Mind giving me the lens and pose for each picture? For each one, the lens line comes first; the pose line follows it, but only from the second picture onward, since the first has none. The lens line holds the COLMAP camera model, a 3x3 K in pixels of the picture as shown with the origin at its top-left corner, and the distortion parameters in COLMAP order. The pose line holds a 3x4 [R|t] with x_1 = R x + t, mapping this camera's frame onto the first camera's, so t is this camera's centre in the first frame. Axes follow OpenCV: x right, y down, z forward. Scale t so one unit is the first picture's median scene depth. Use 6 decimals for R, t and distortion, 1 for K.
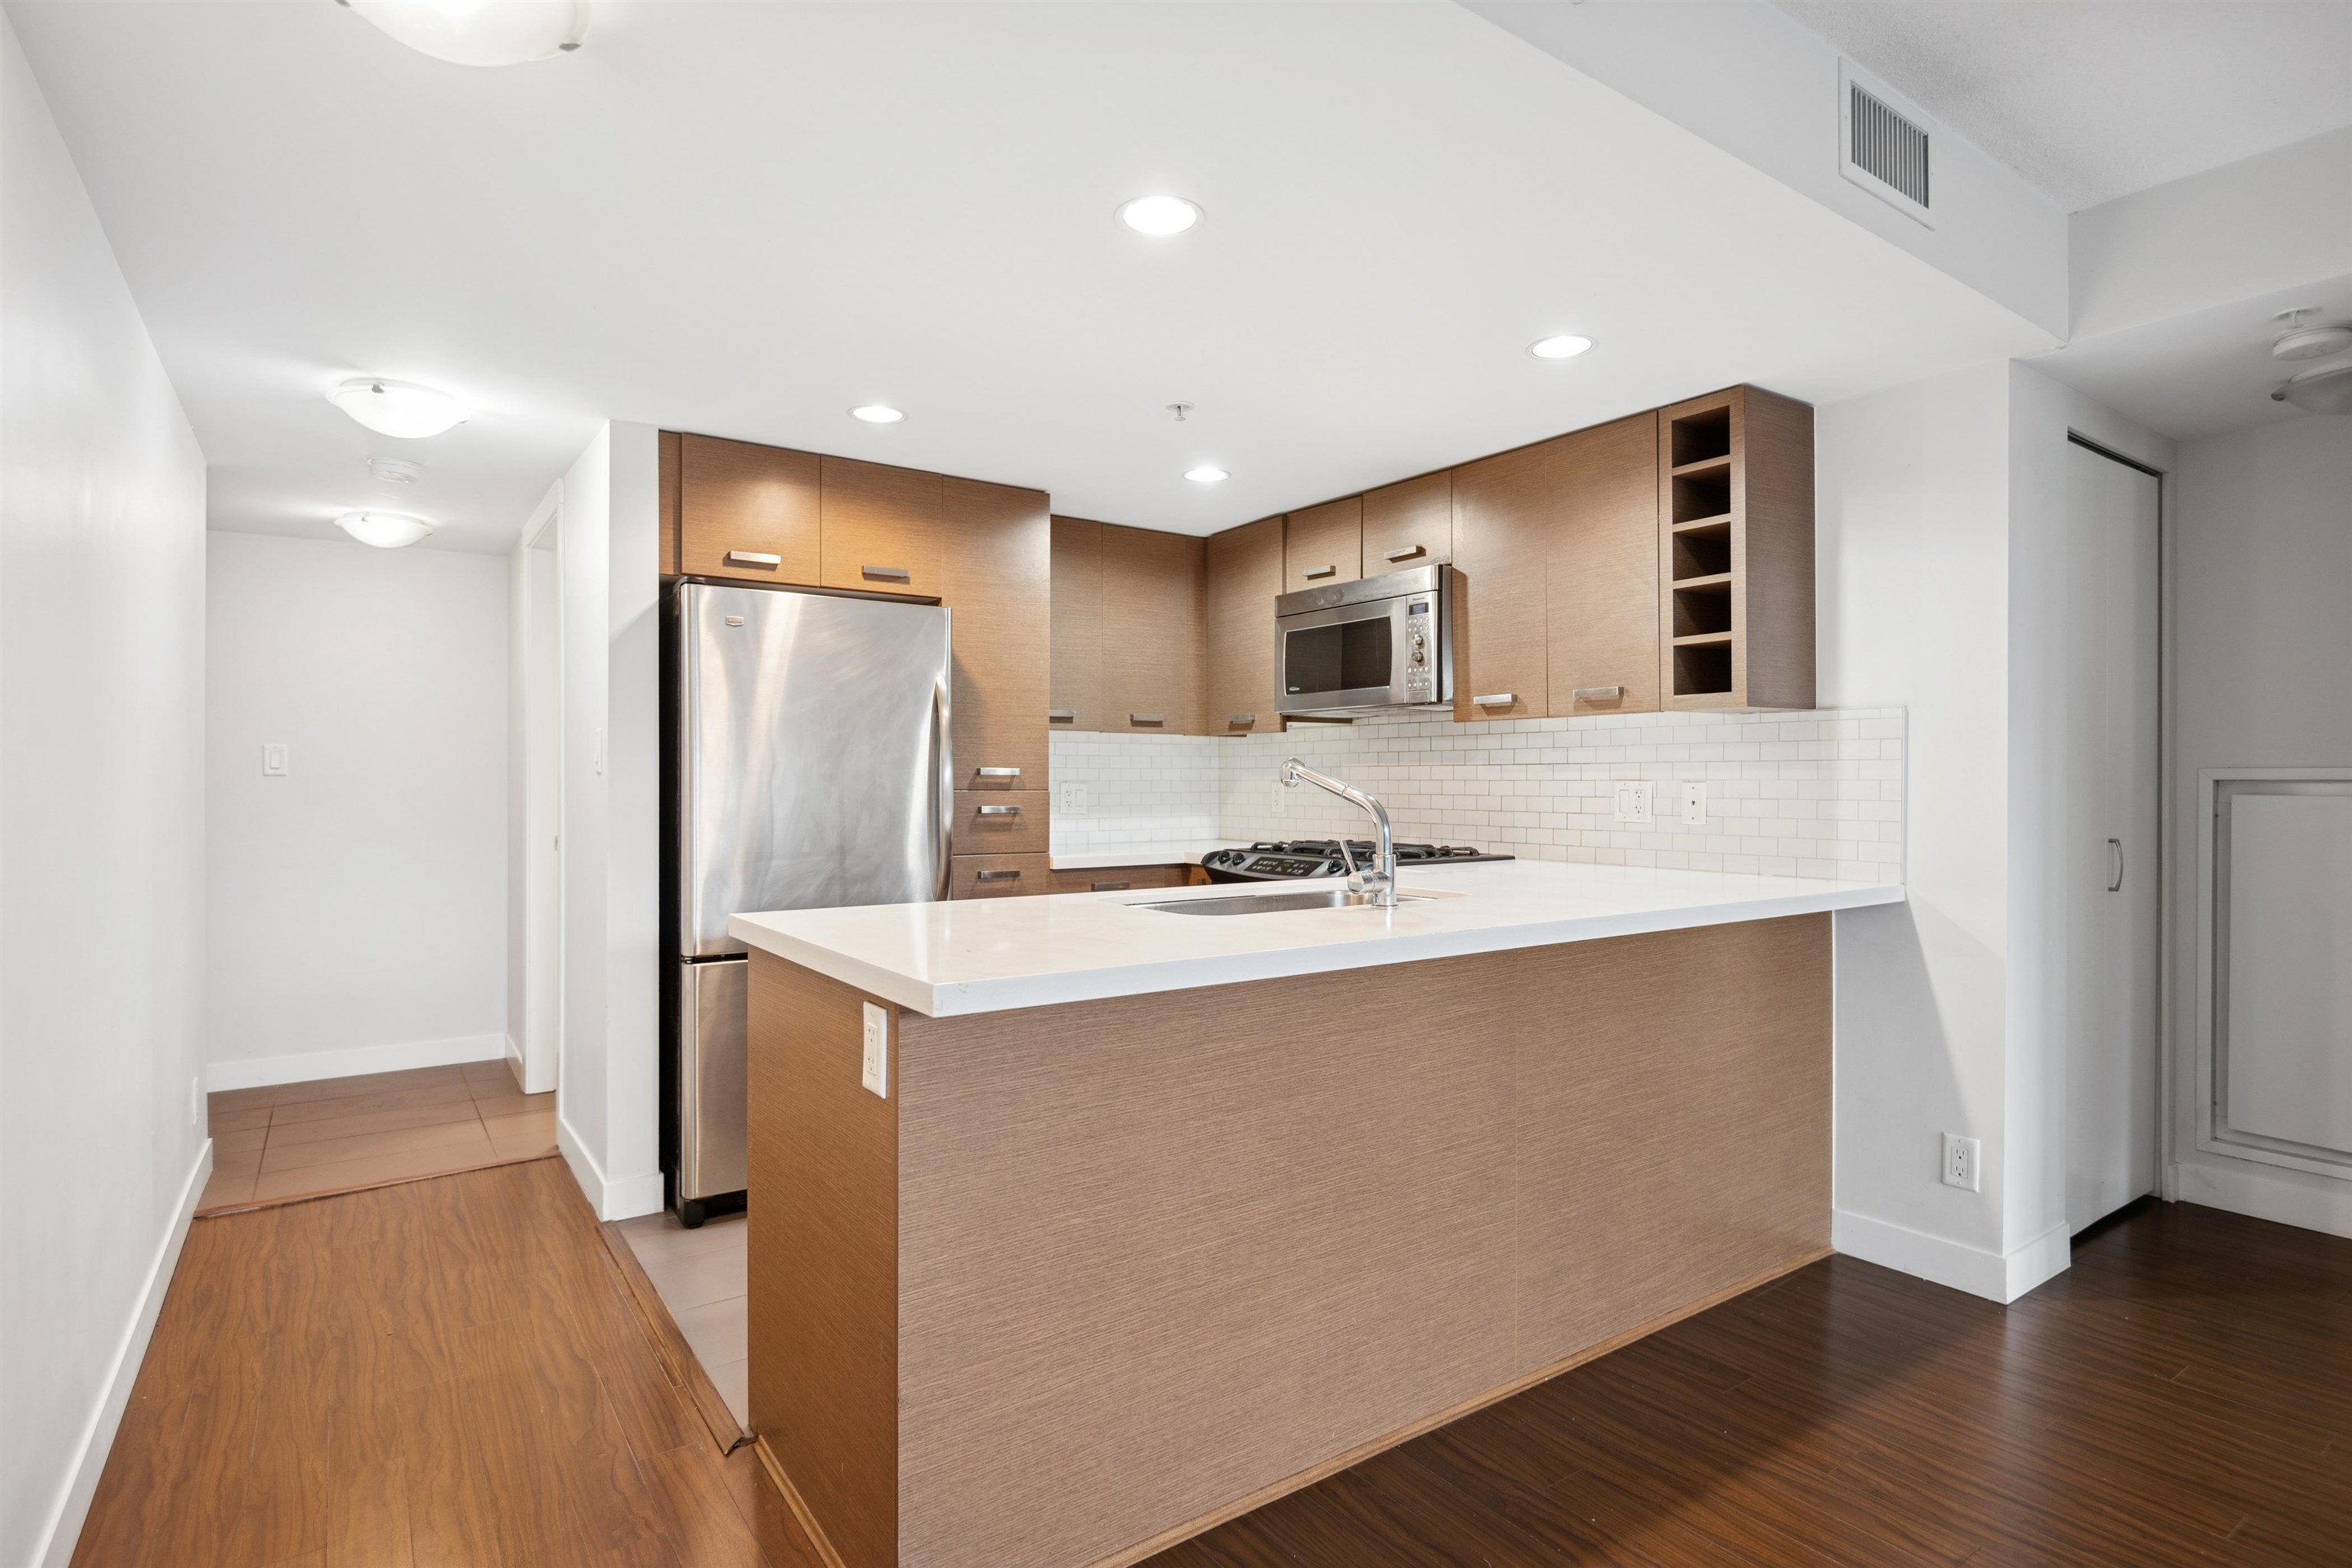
lens RADIAL K [[1185.8, 0, 1180.0], [0, 1185.8, 783.6], [0, 0, 1]] dist [-0.000563, -0.000001]
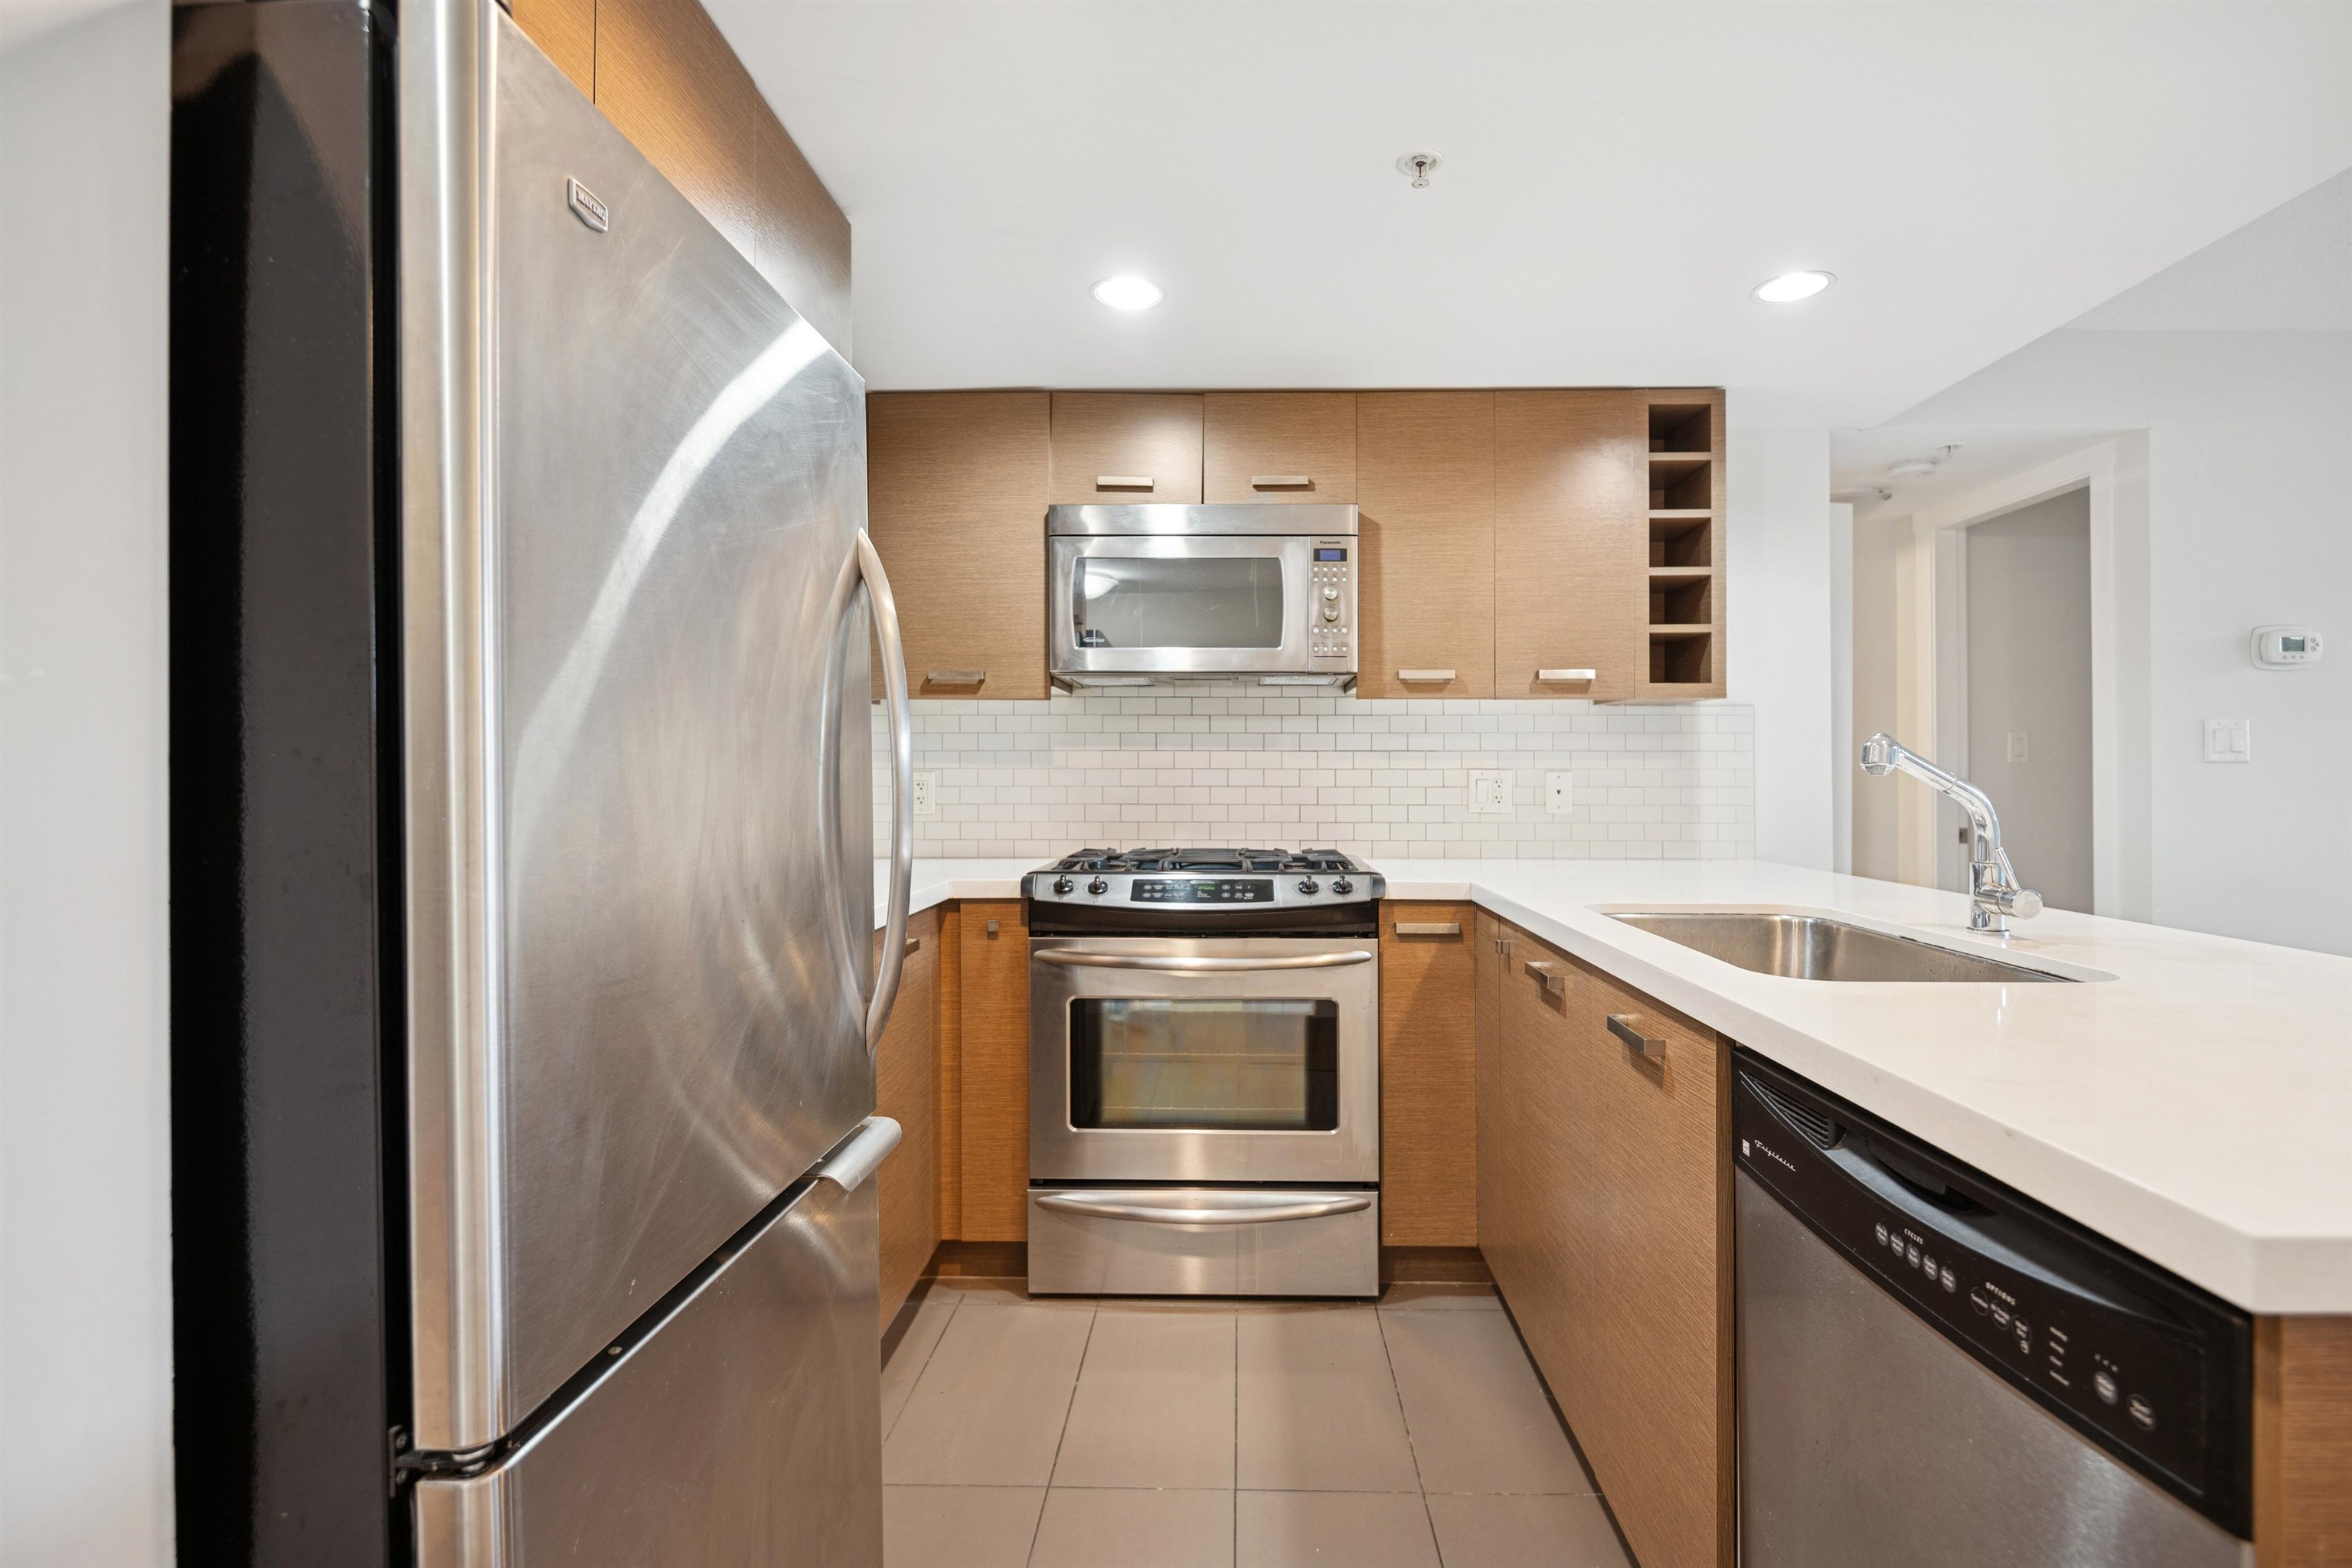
lens RADIAL K [[1105.6, 0, 1184.4], [0, 1105.6, 784.1], [0, 0, 1]] dist [-0.000914, -0.000115]
pose [[0.586509, -0.006523, 0.809916, -0.464569], [0.000854, 0.999972, 0.007435, 0.002277], [-0.809942, -0.003669, 0.586498, 0.639938]]
